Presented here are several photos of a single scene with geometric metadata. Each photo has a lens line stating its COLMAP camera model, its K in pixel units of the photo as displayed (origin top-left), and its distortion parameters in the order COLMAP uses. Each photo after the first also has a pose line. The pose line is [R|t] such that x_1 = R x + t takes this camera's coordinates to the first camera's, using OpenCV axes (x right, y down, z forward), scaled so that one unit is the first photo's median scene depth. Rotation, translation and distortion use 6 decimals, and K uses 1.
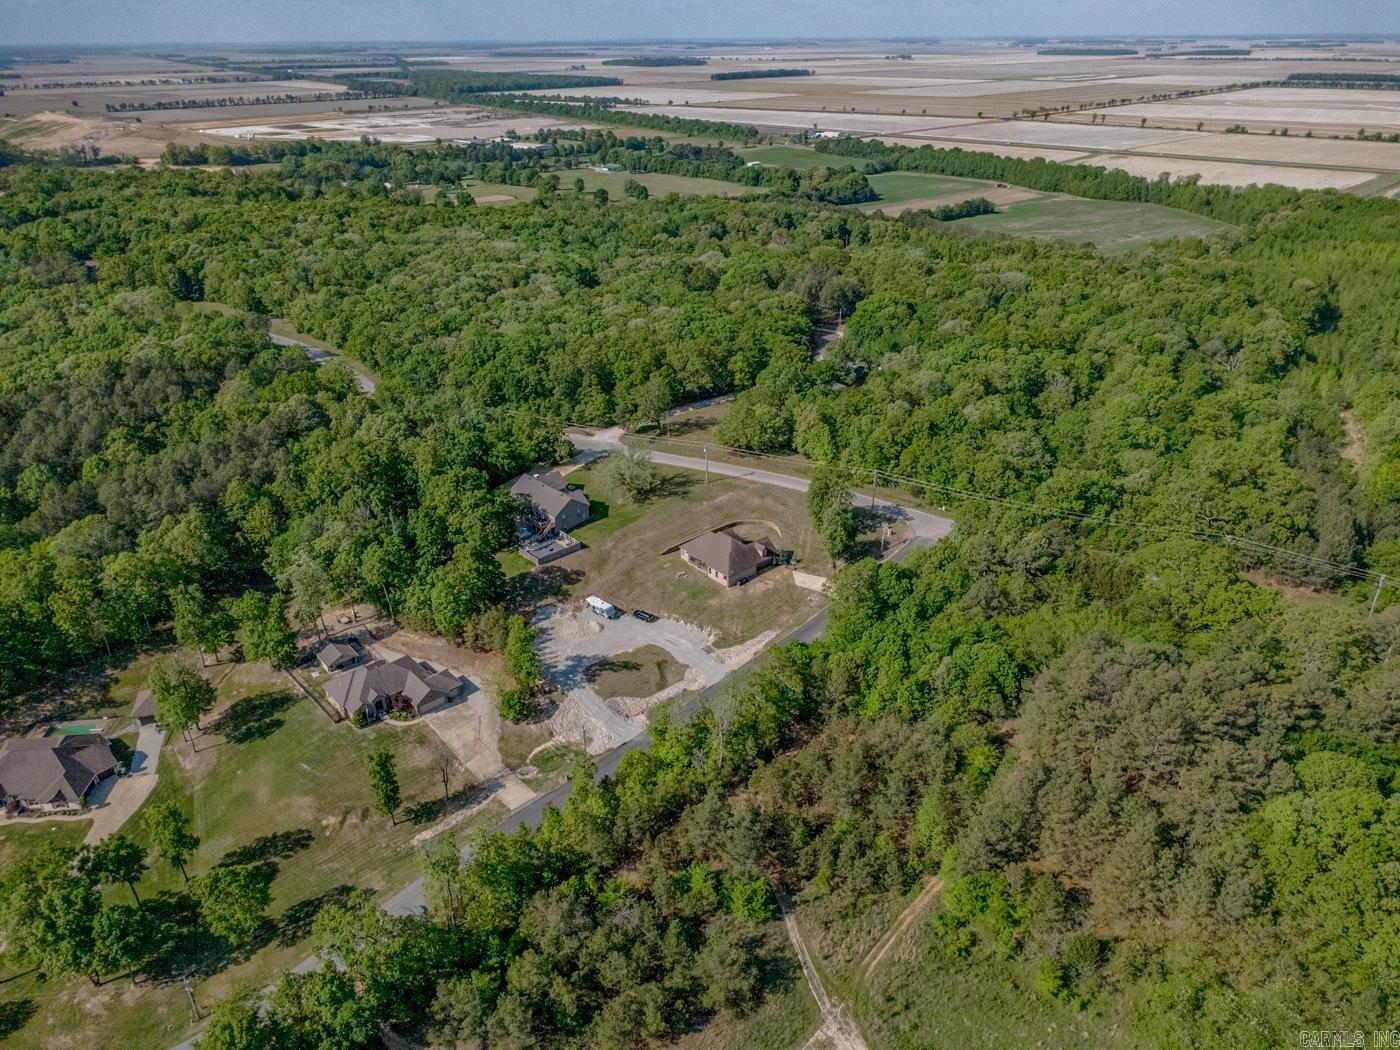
lens RADIAL K [[989.1, 0, 700.0], [0, 989.1, 525.0], [0, 0, 1]] dist [-0.001553, 0.001069]
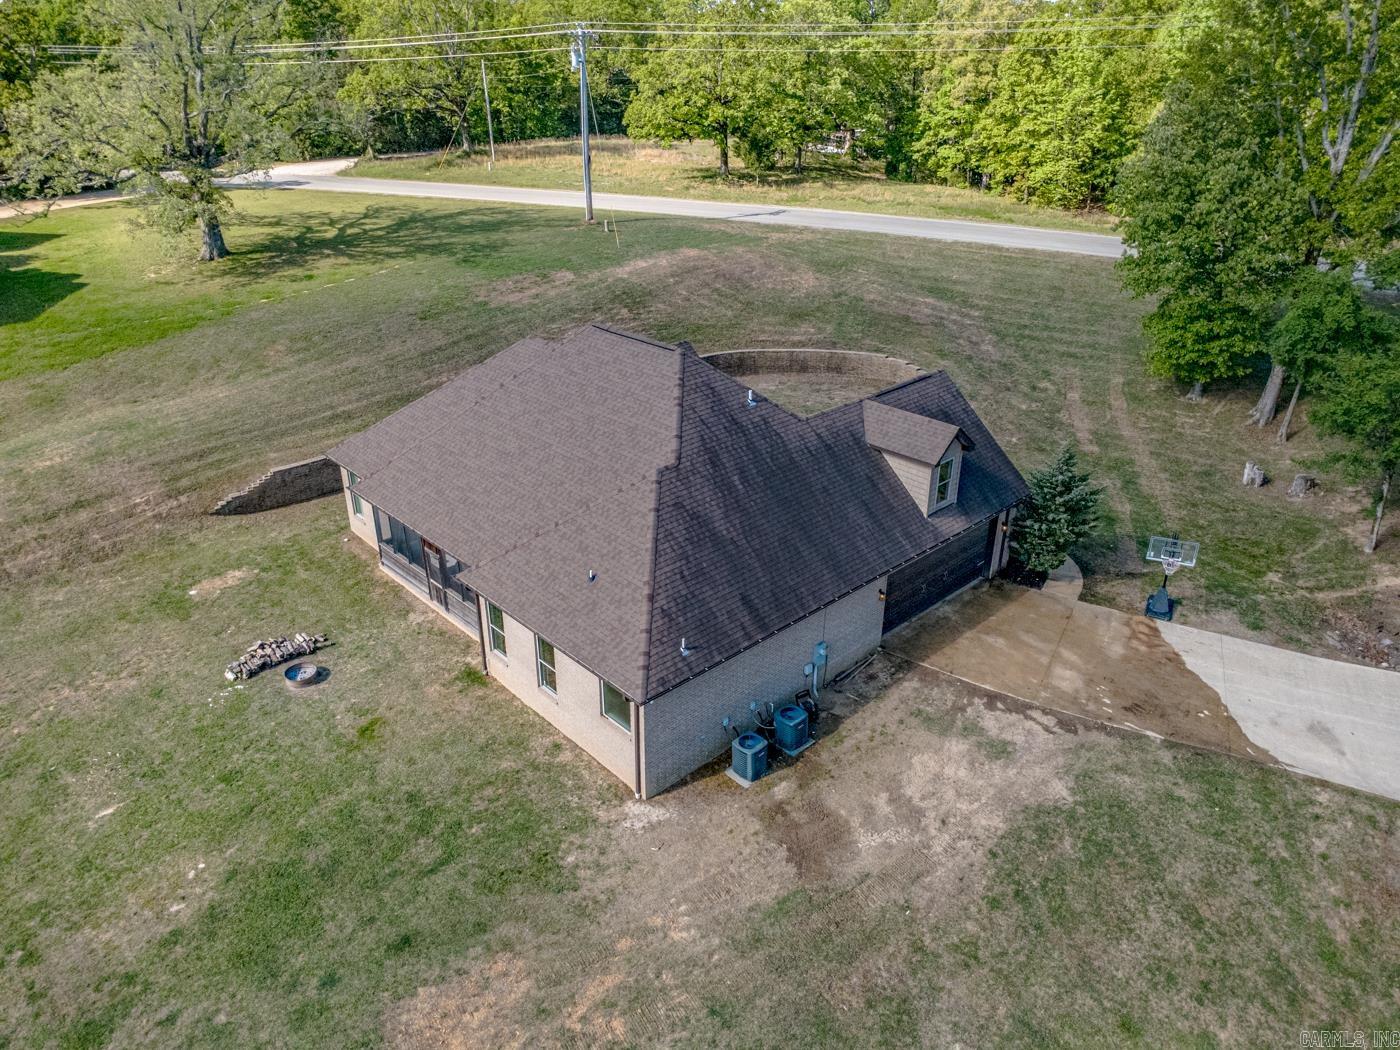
lens RADIAL K [[989.1, 0, 700.0], [0, 989.1, 525.0], [0, 0, 1]] dist [-0.001553, 0.001069]
pose [[0.999696, -0.004936, 0.024152, 0.032695], [0.005093, 0.999966, -0.006445, 0.036219], [-0.024120, 0.006566, 0.999688, 0.924886]]
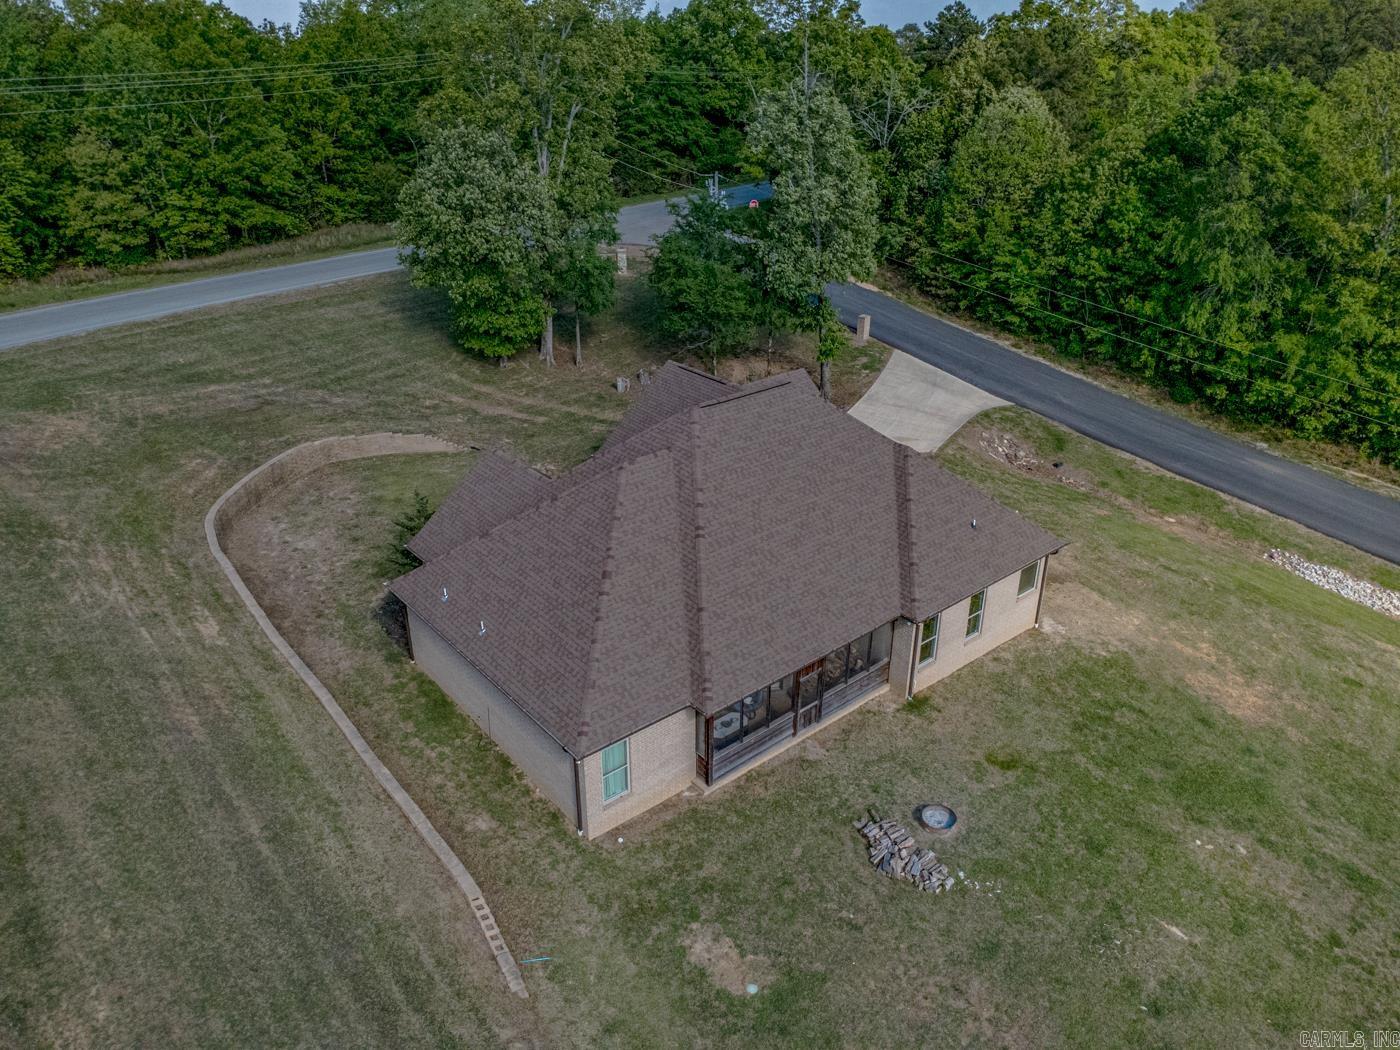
lens RADIAL K [[989.1, 0, 700.0], [0, 989.1, 525.0], [0, 0, 1]] dist [-0.001553, 0.001069]
pose [[0.033138, -0.434447, 0.900088, -0.106463], [0.449589, 0.810800, 0.374798, -0.029986], [-0.892621, 0.392250, 0.222191, 1.039384]]
